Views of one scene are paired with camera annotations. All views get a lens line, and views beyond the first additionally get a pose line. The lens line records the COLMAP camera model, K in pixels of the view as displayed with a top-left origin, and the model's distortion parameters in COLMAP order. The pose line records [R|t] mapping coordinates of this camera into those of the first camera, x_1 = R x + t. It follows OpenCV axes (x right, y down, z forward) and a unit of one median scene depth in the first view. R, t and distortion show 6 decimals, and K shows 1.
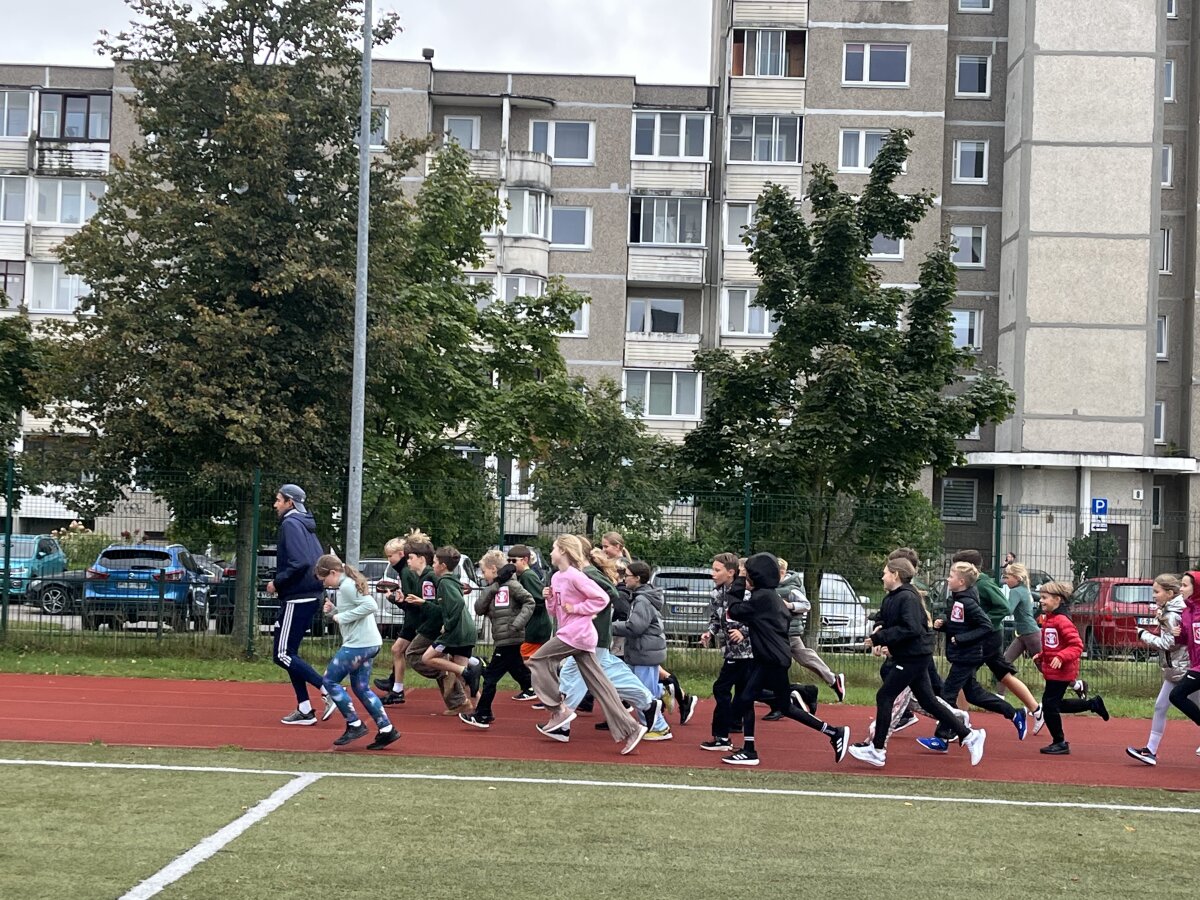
lens RADIAL K [[1879.1, 0, 568.8], [0, 1879.1, 453.3], [0, 0, 1]] dist [0.104694, 0.000000]
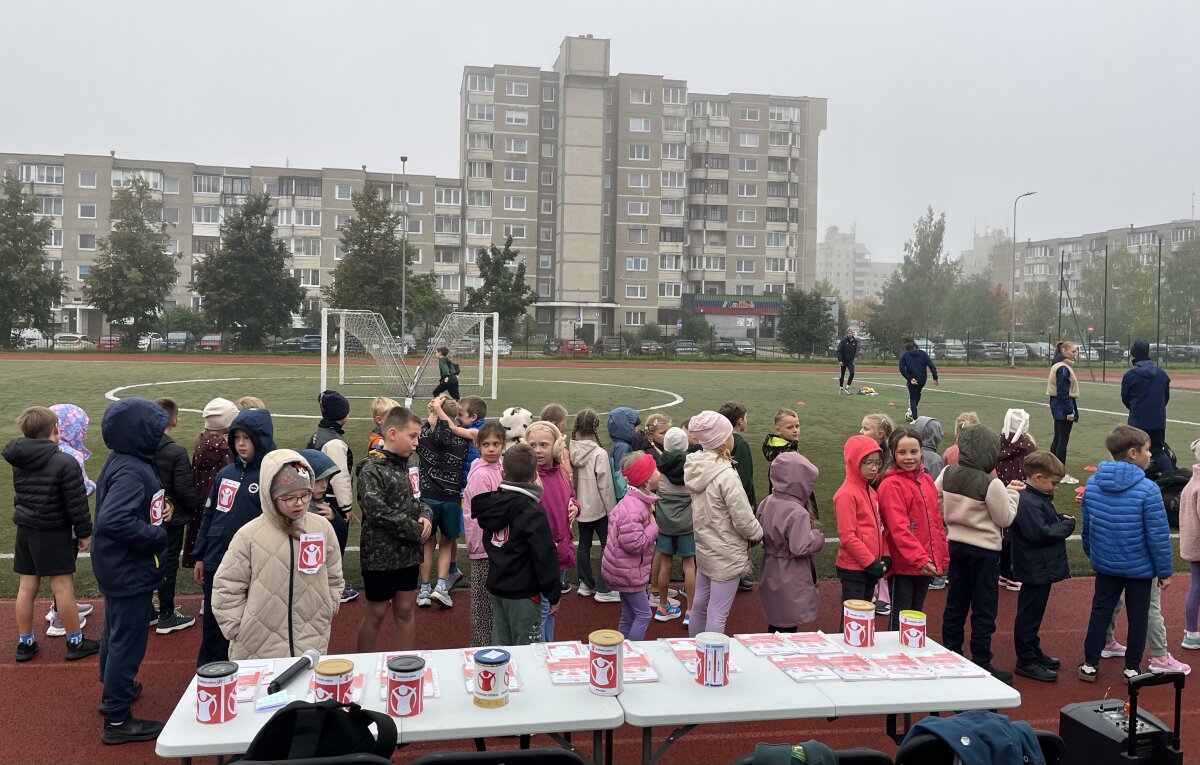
lens RADIAL K [[914.7, 0, 575.7], [0, 914.7, 339.9], [0, 0, 1]] dist [0.063581, -0.067830]
pose [[0.978582, -0.017219, 0.205138, -0.050520], [0.005560, 0.998343, 0.057276, -0.023256], [-0.205784, -0.054909, 0.977056, -0.477944]]
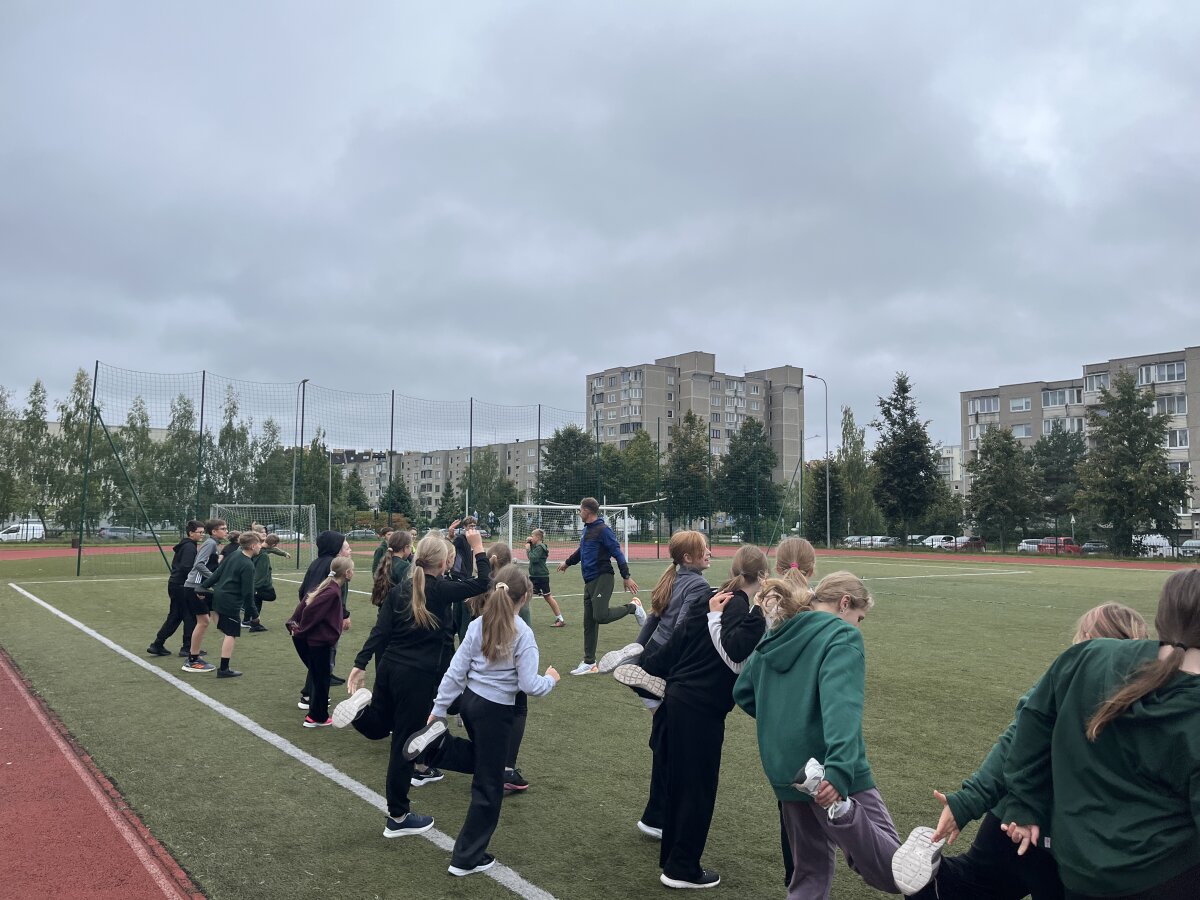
lens RADIAL K [[896.6, 0, 608.9], [0, 896.6, 452.1], [0, 0, 1]] dist [0.072380, -0.095739]
pose [[0.641514, -0.090043, -0.761809, -0.070249], [0.046047, 0.995816, -0.078926, -0.017477], [0.765728, 0.015553, 0.642976, -0.387337]]
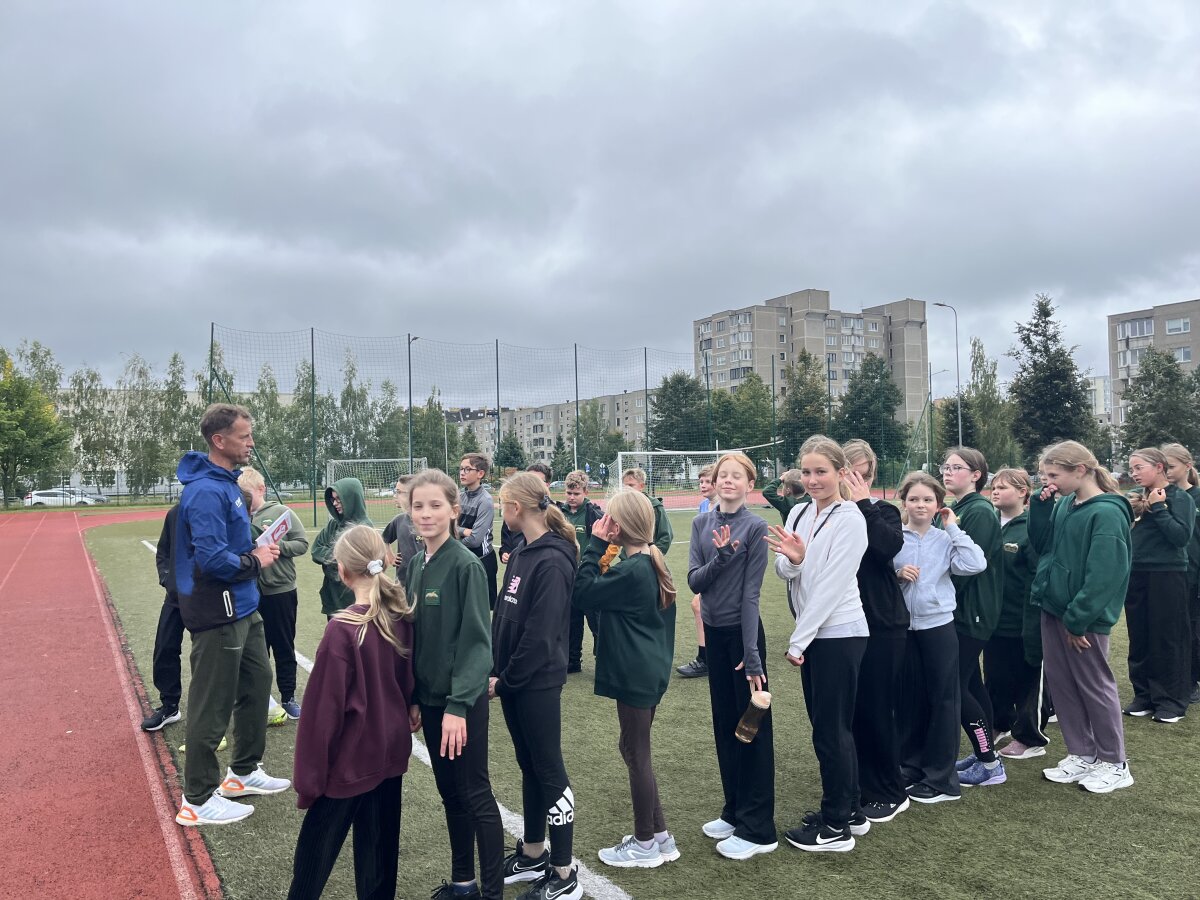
lens RADIAL K [[896.6, 0, 591.8], [0, 896.6, 460.7], [0, 0, 1]] dist [0.072380, -0.095739]
pose [[0.524367, -0.059870, -0.849385, -0.085435], [0.075454, 0.996868, -0.023685, -0.015233], [0.848143, -0.051670, 0.527242, -0.375634]]
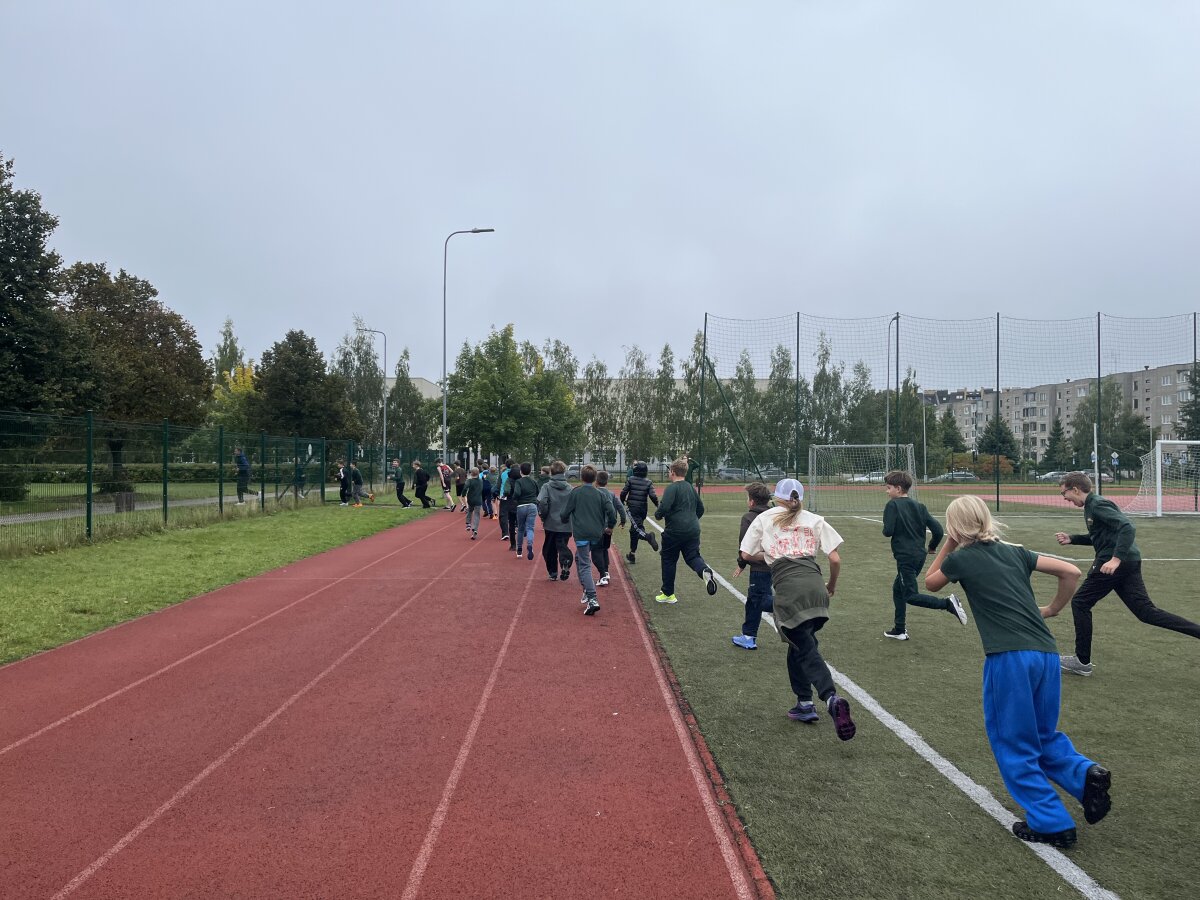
lens RADIAL K [[896.6, 0, 604.1], [0, 896.6, 456.0], [0, 0, 1]] dist [0.072380, -0.095739]
pose [[0.059208, -0.042526, -0.997339, -0.098837], [0.039428, 0.998412, -0.040231, -0.016783], [0.997467, -0.036941, 0.060790, -0.379145]]
